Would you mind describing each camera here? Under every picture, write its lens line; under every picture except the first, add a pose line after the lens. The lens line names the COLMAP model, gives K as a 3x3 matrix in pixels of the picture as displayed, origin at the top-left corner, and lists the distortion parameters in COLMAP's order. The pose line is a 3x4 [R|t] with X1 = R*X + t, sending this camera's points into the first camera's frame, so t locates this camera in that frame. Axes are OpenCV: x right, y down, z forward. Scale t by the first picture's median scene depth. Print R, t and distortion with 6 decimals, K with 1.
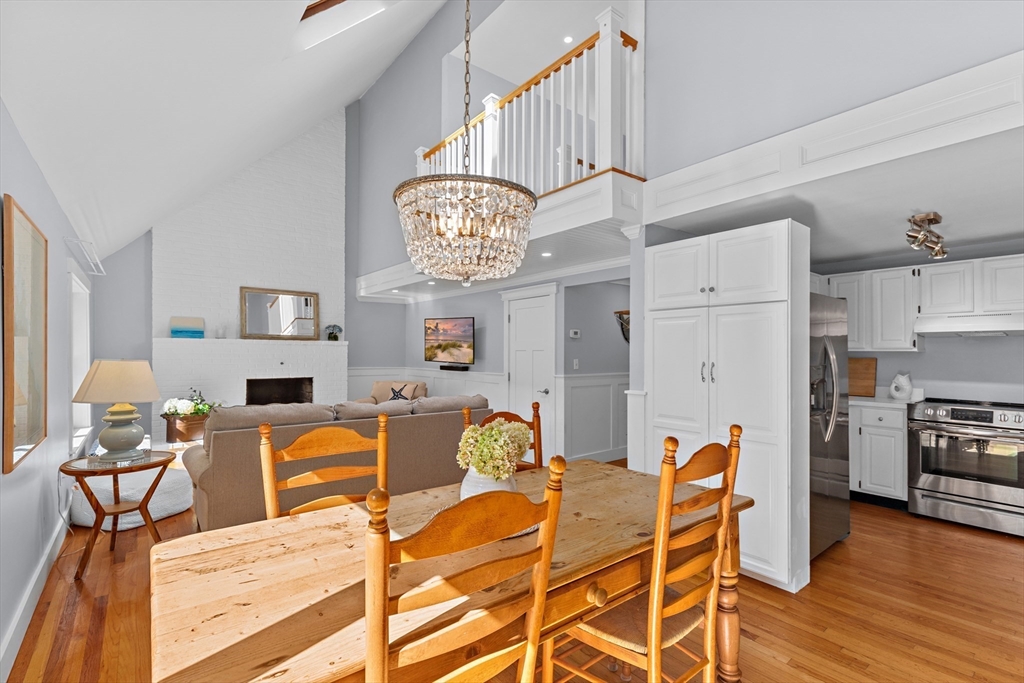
lens RADIAL K [[460.5, 0, 514.4], [0, 460.5, 345.9], [0, 0, 1]] dist [0.008590, -0.002634]
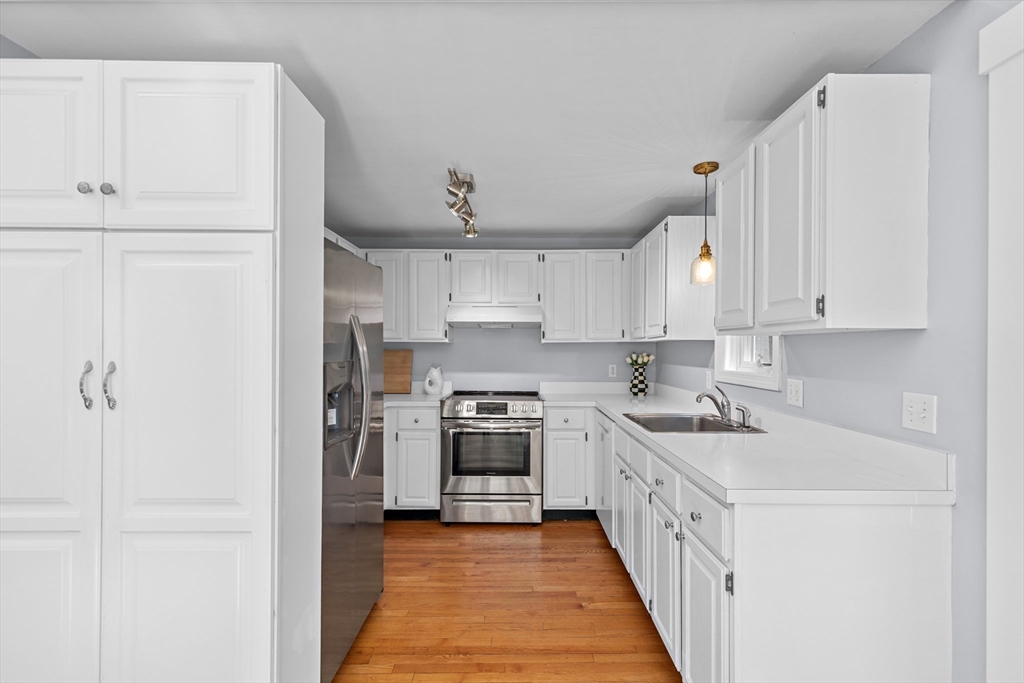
lens RADIAL K [[460.5, 0, 514.8], [0, 460.5, 347.1], [0, 0, 1]] dist [0.008590, -0.002634]
pose [[0.629475, -0.002807, 0.777016, 0.248247], [-0.009878, 0.999884, 0.011614, 0.009949], [-0.776958, -0.014986, 0.629374, 0.329912]]
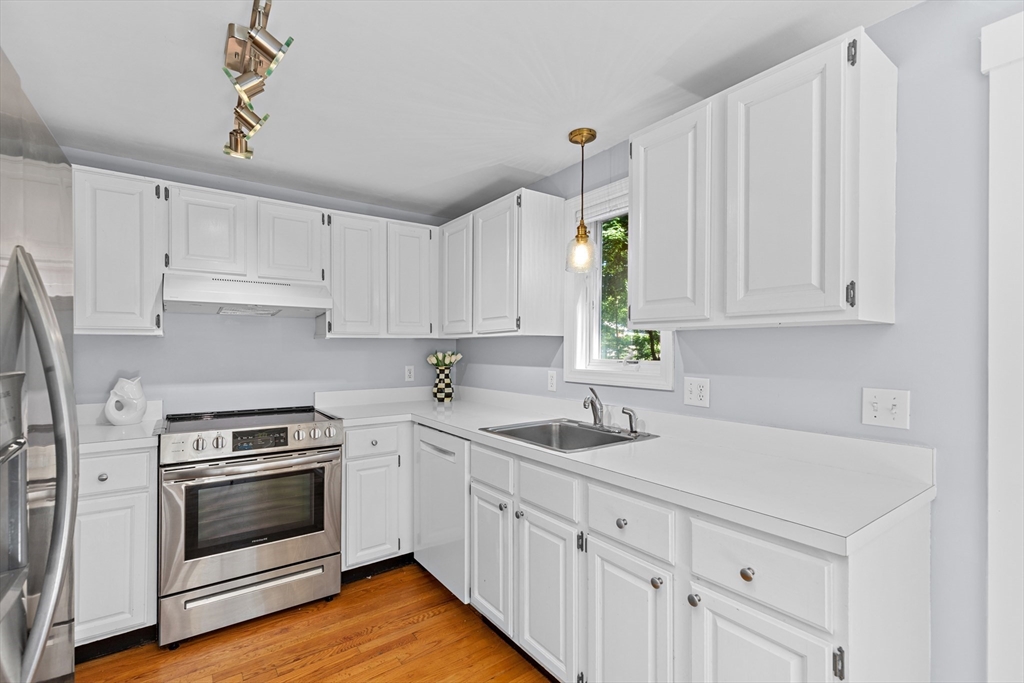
lens RADIAL K [[460.5, 0, 518.6], [0, 460.5, 347.8], [0, 0, 1]] dist [0.008590, -0.002634]
pose [[0.048891, -0.005567, 0.998789, 0.354382], [-0.015994, 0.999852, 0.006356, 0.017524], [-0.998676, -0.016285, 0.048795, 0.574540]]
